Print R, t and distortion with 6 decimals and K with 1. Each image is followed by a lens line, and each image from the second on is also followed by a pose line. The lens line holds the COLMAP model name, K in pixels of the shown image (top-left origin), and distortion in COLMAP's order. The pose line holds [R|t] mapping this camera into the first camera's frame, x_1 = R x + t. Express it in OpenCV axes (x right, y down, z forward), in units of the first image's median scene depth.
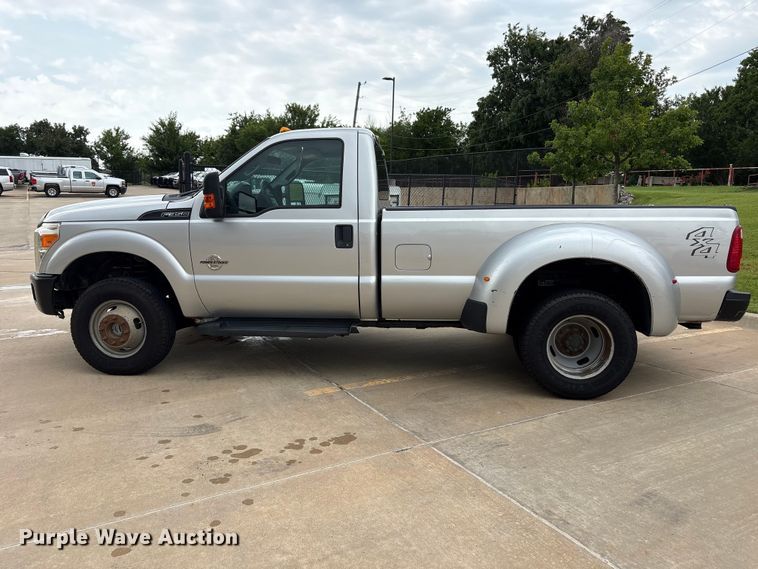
lens RADIAL K [[572.1, 0, 376.3], [0, 572.1, 285.1], [0, 0, 1]] dist [0.015141, 0.005126]
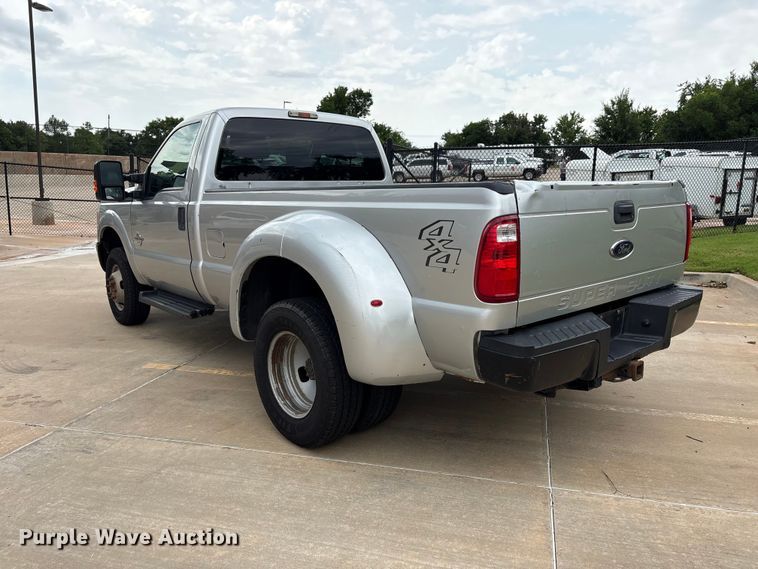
lens RADIAL K [[568.1, 0, 381.1], [0, 568.1, 283.3], [0, 0, 1]] dist [0.071657, -0.084762]
pose [[0.716527, 0.103111, -0.689896, 0.091125], [-0.083805, 0.994576, 0.061609, -0.006476], [0.692507, 0.013672, 0.721282, 0.051926]]
